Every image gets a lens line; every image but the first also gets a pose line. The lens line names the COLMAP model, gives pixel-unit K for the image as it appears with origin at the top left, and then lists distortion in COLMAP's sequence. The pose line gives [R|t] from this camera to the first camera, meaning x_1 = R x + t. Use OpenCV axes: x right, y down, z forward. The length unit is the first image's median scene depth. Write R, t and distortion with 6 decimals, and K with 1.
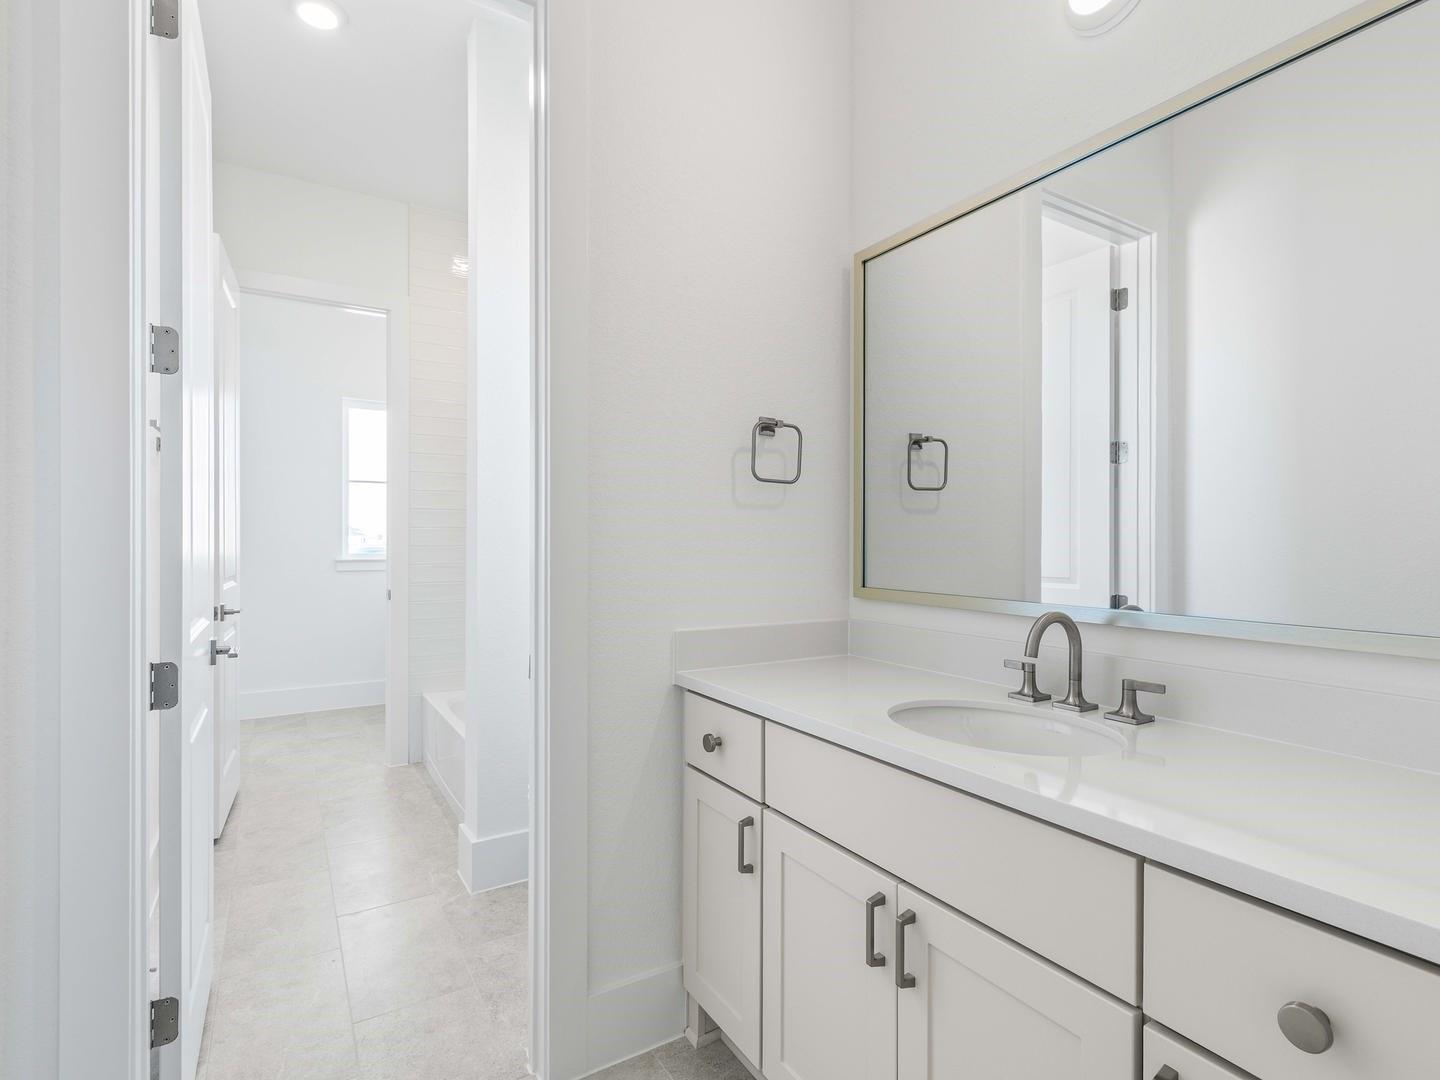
lens RADIAL K [[713.4, 0, 714.5], [0, 713.4, 540.6], [0, 0, 1]] dist [0.003569, 0.000401]
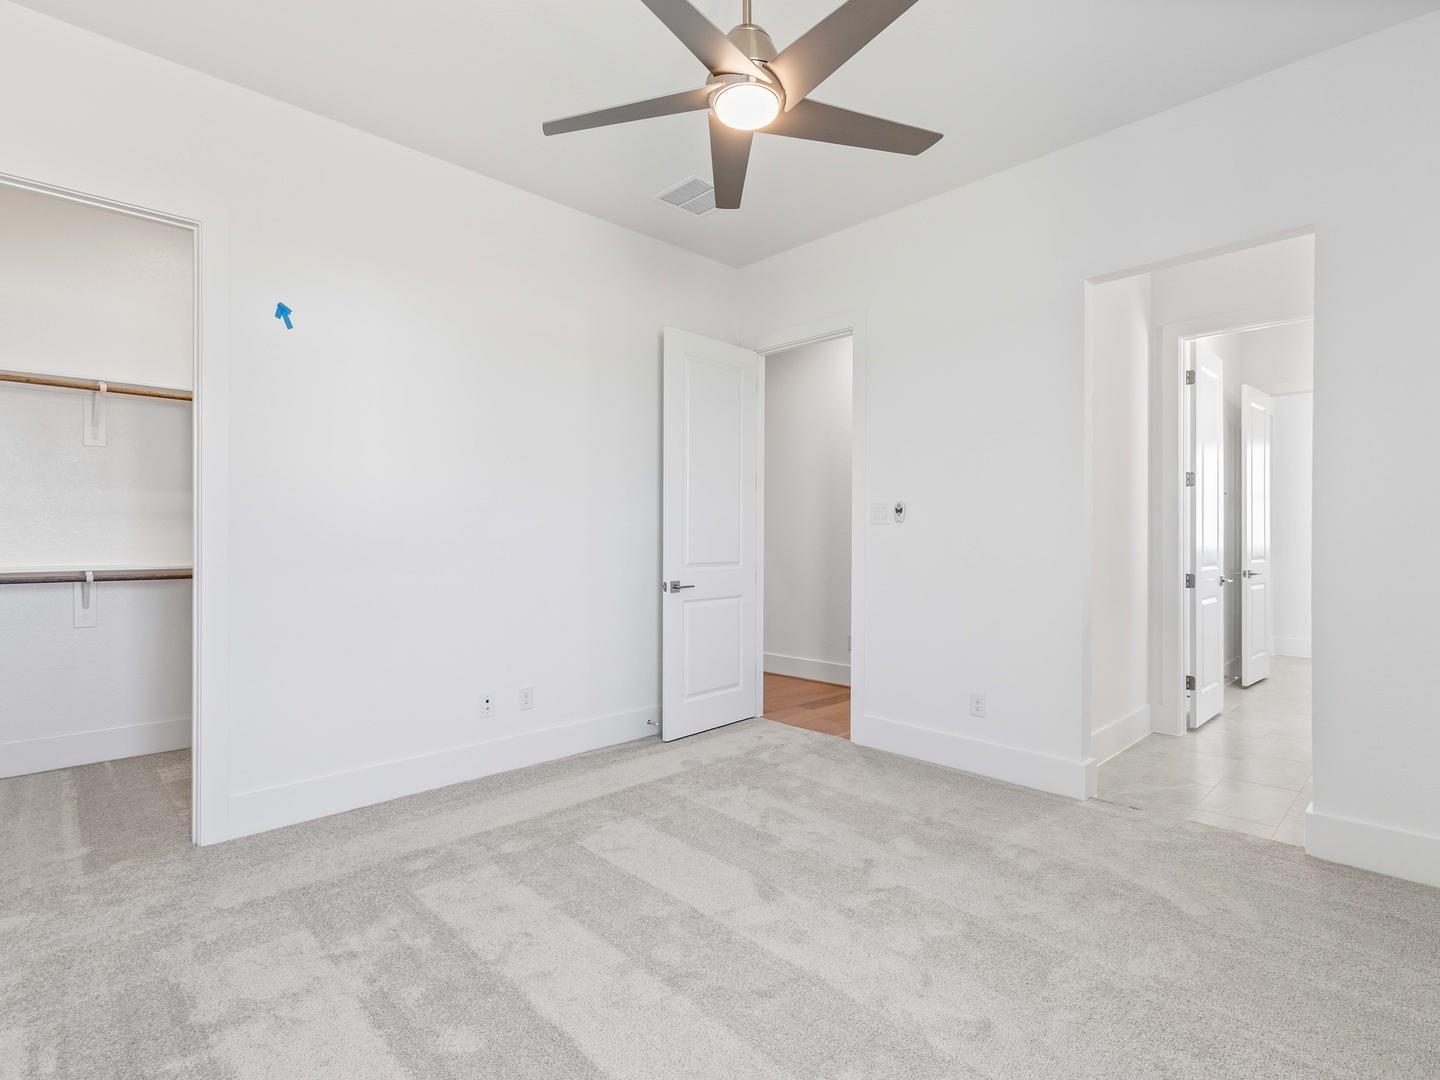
lens RADIAL K [[713.4, 0, 714.5], [0, 713.4, 540.6], [0, 0, 1]] dist [0.003569, 0.000401]
pose [[0.226881, 0.003054, -0.973918, 1.911765], [0.005358, 0.999976, 0.004384, -0.012476], [0.973908, -0.006213, 0.226859, -1.855095]]
